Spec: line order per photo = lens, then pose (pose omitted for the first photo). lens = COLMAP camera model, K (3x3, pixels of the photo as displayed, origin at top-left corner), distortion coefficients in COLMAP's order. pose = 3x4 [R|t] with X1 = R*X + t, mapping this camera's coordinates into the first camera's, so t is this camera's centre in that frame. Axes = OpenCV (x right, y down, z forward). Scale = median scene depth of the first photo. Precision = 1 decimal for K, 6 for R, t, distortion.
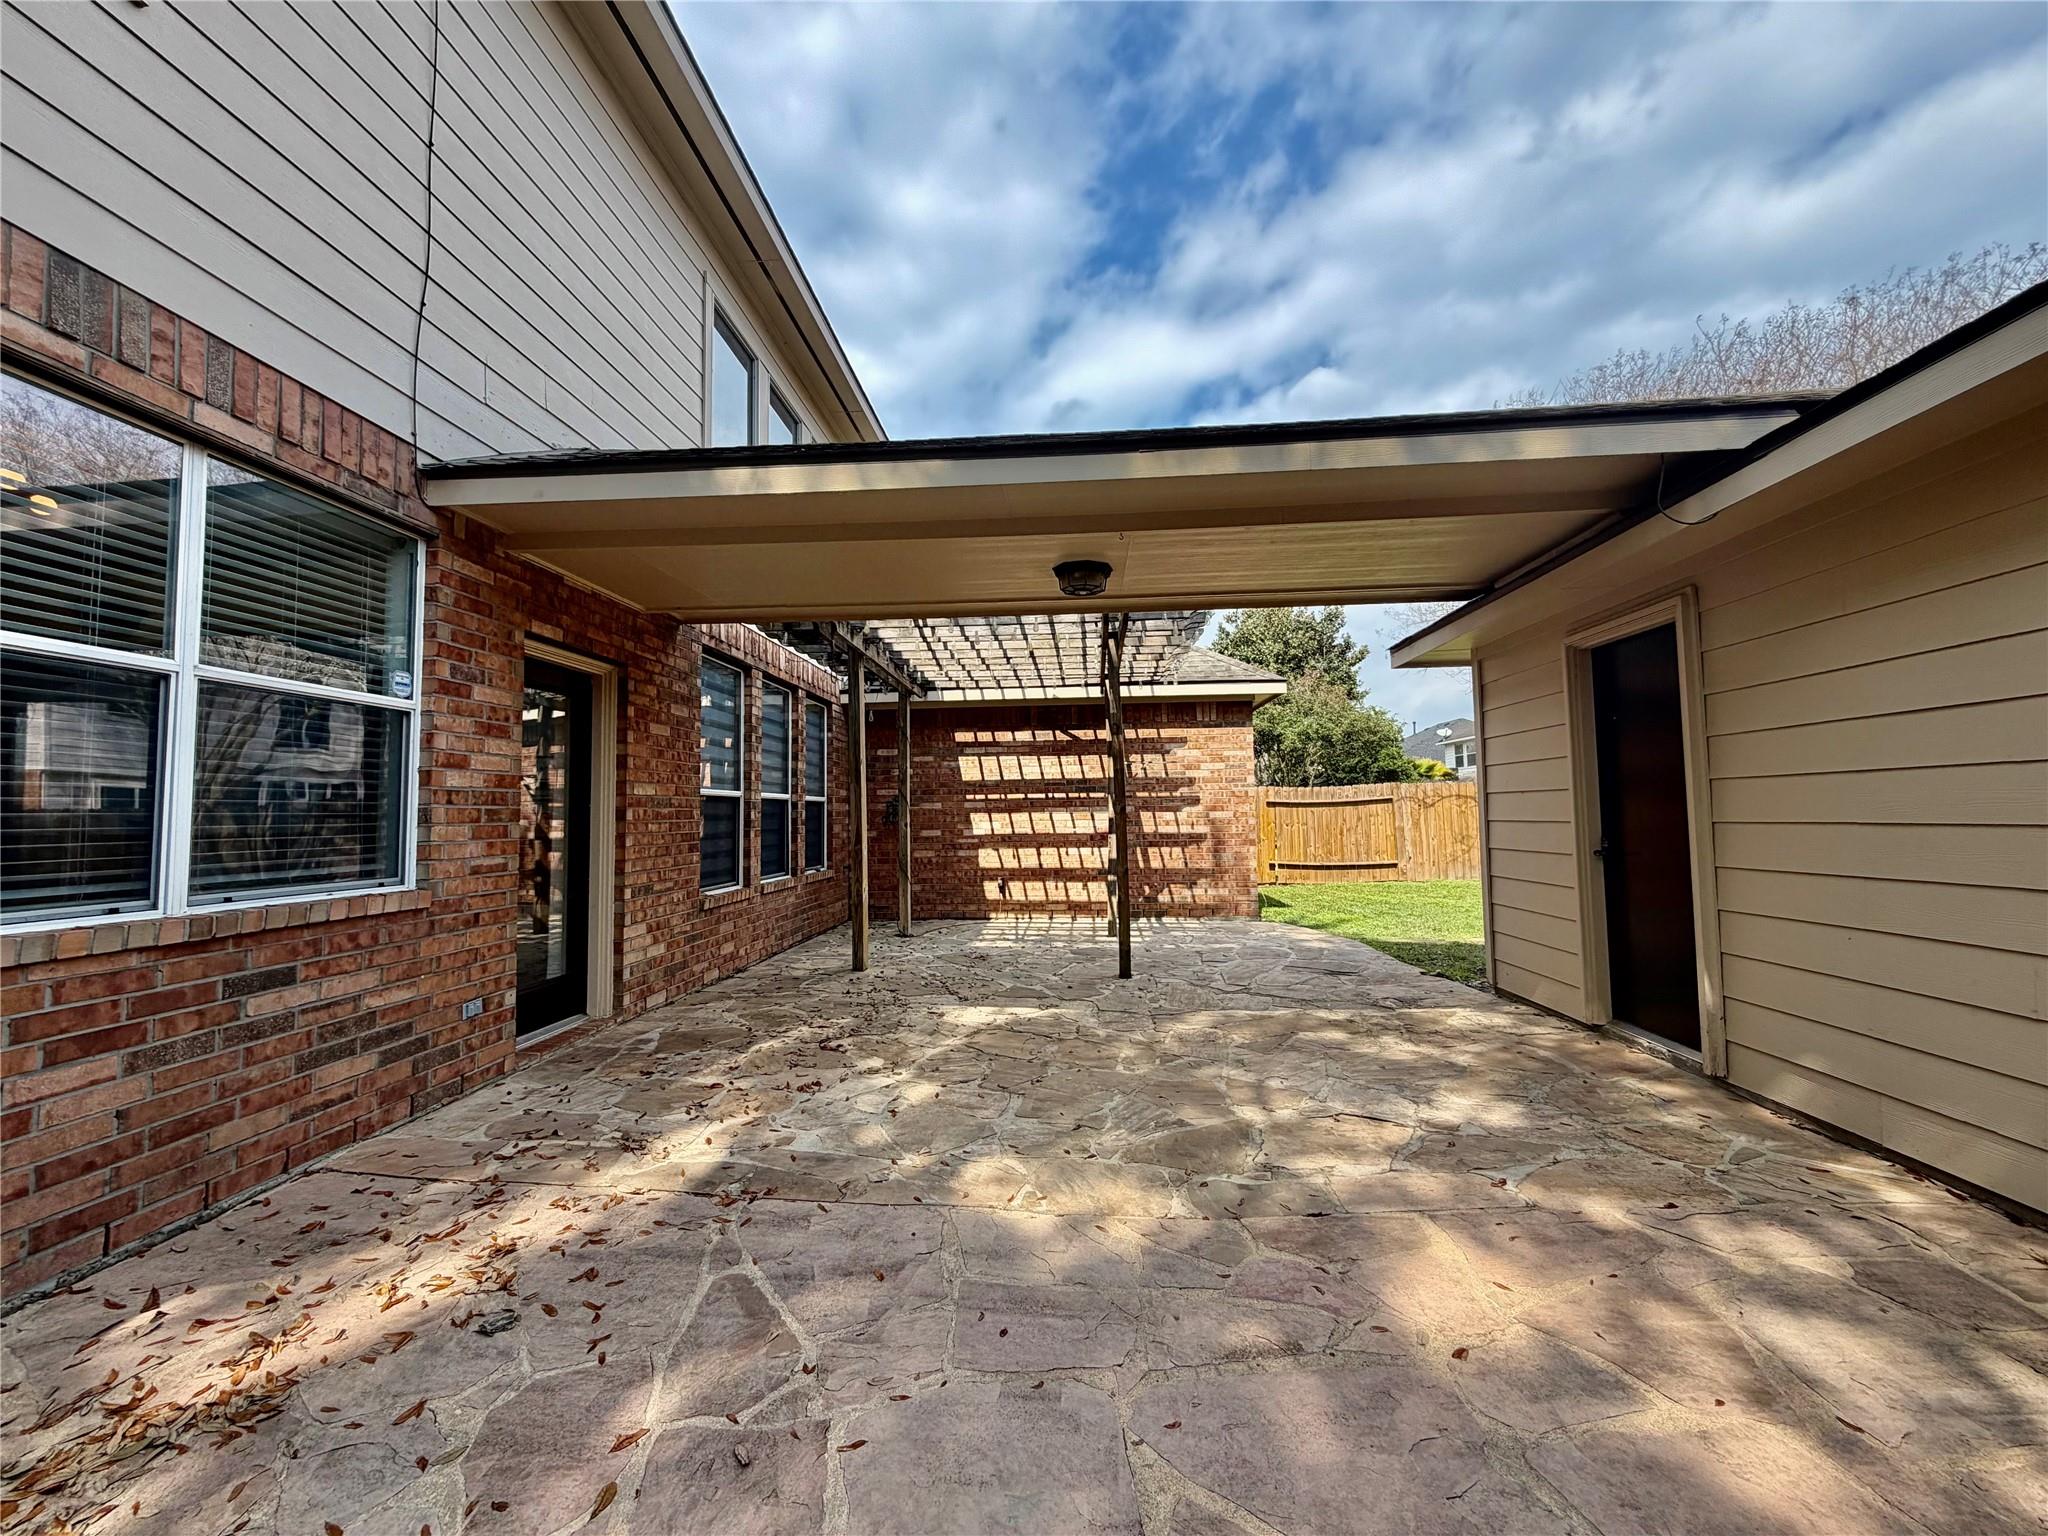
lens RADIAL K [[812.9, 0, 1024.0], [0, 812.9, 768.0], [0, 0, 1]] dist [0.001887, -0.000490]
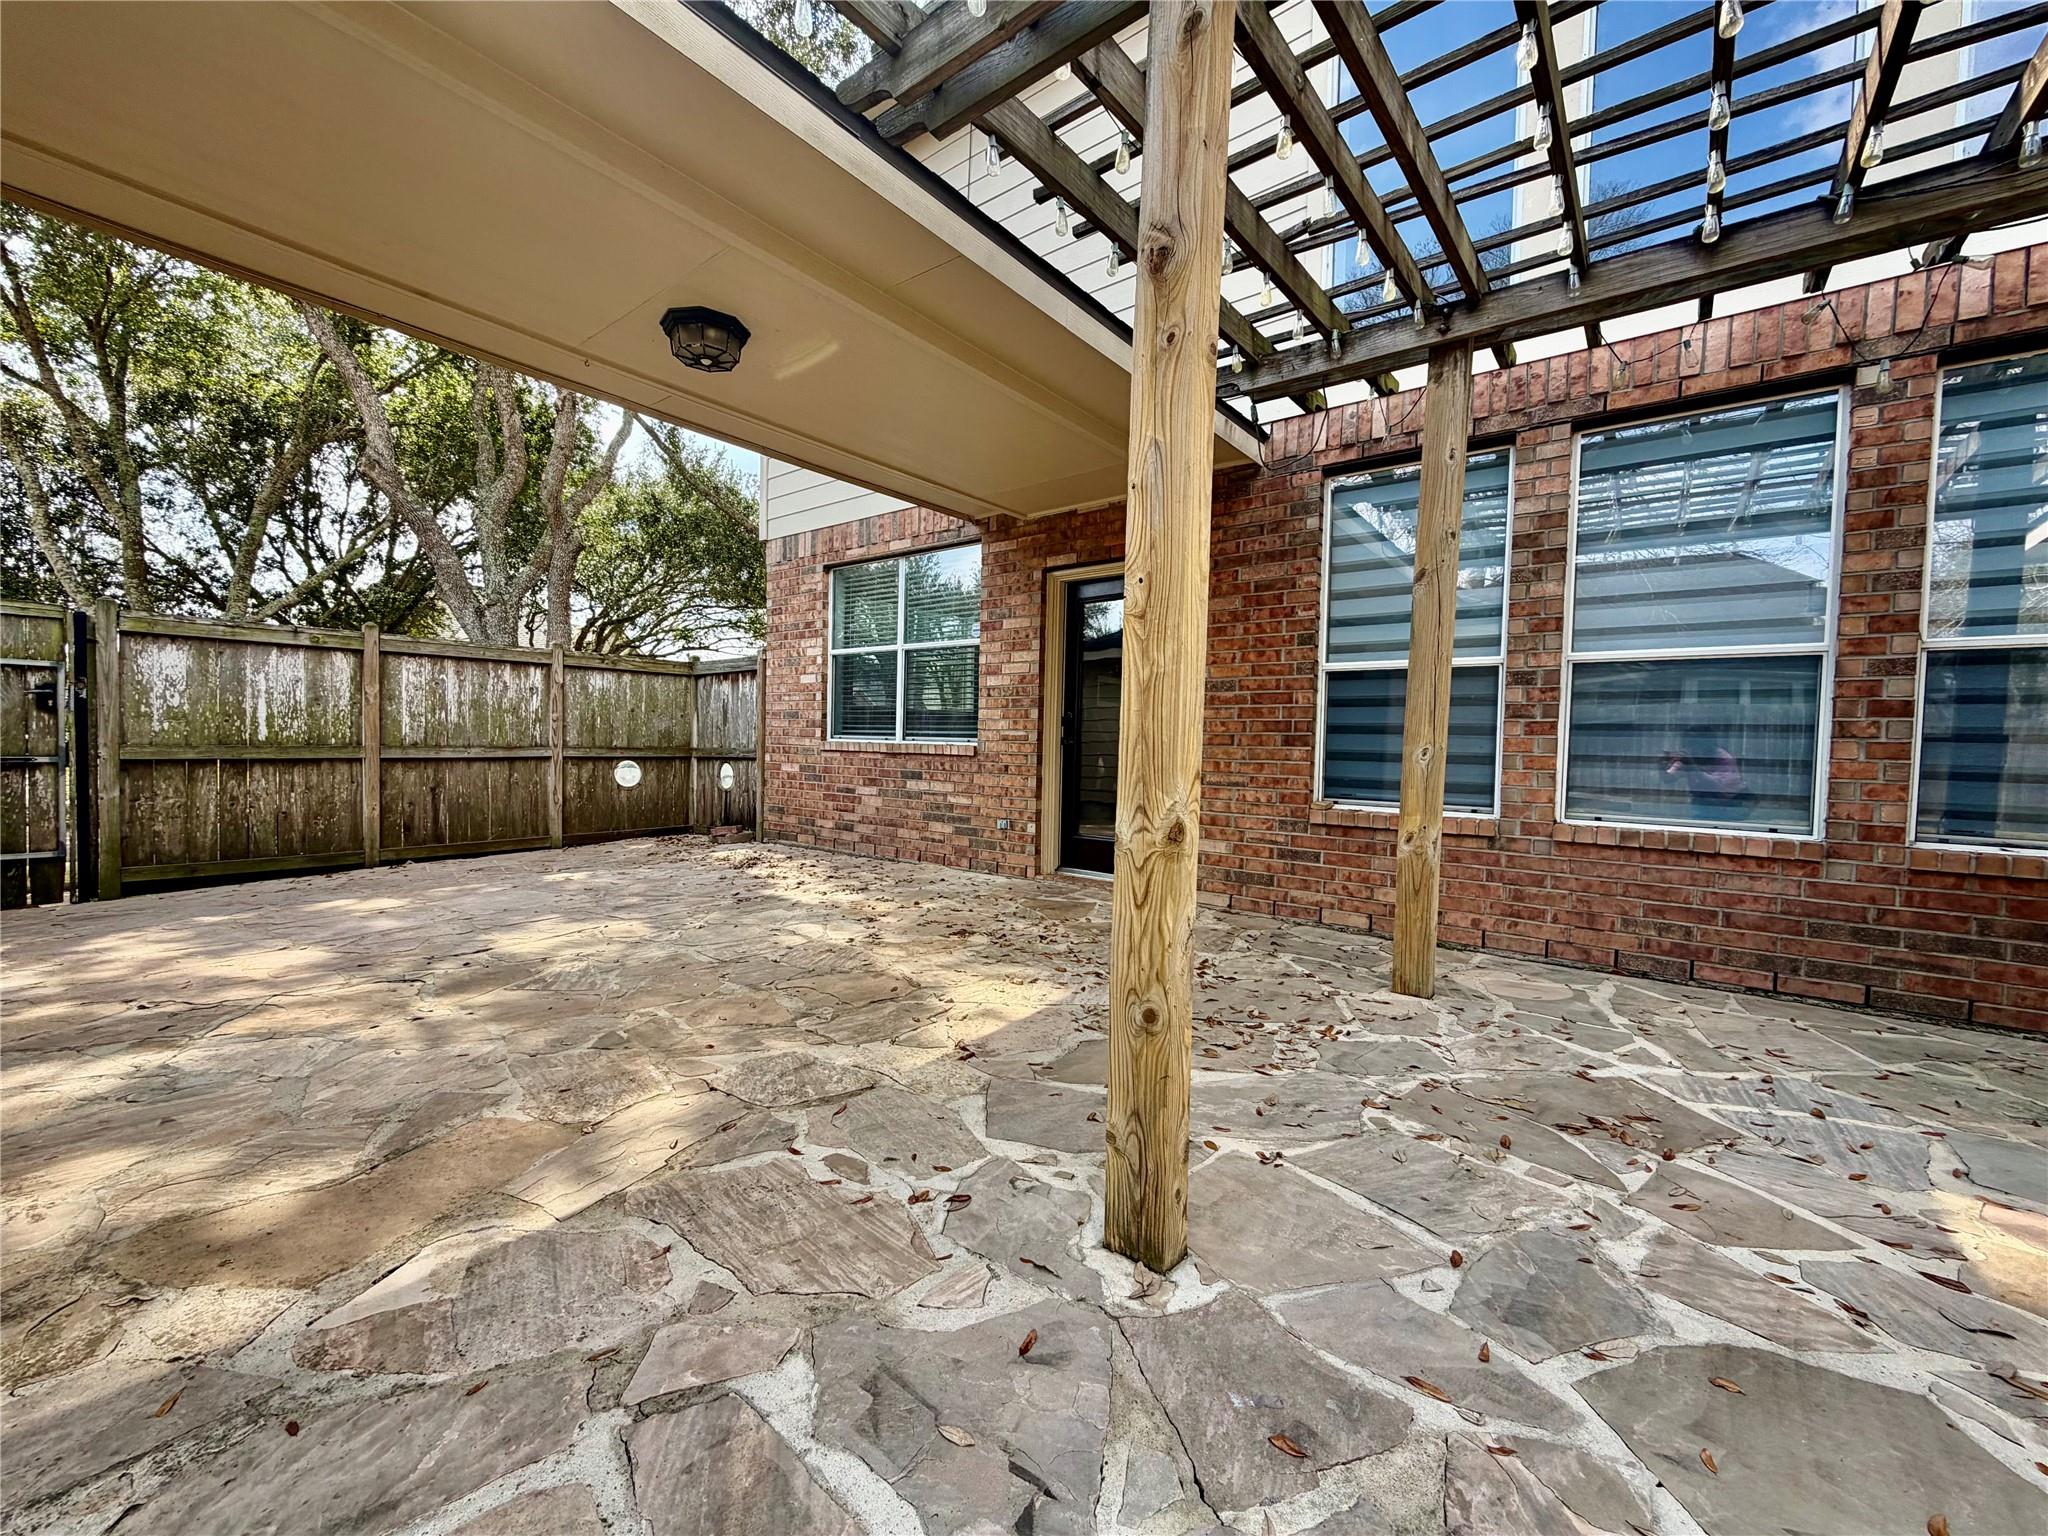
lens RADIAL K [[812.9, 0, 1024.0], [0, 812.9, 768.0], [0, 0, 1]] dist [0.001887, -0.000490]
pose [[-0.558112, 0.028531, -0.829275, 0.661041], [0.034035, 0.999355, 0.011477, 0.180652], [0.829067, -0.021819, -0.558723, 2.061647]]
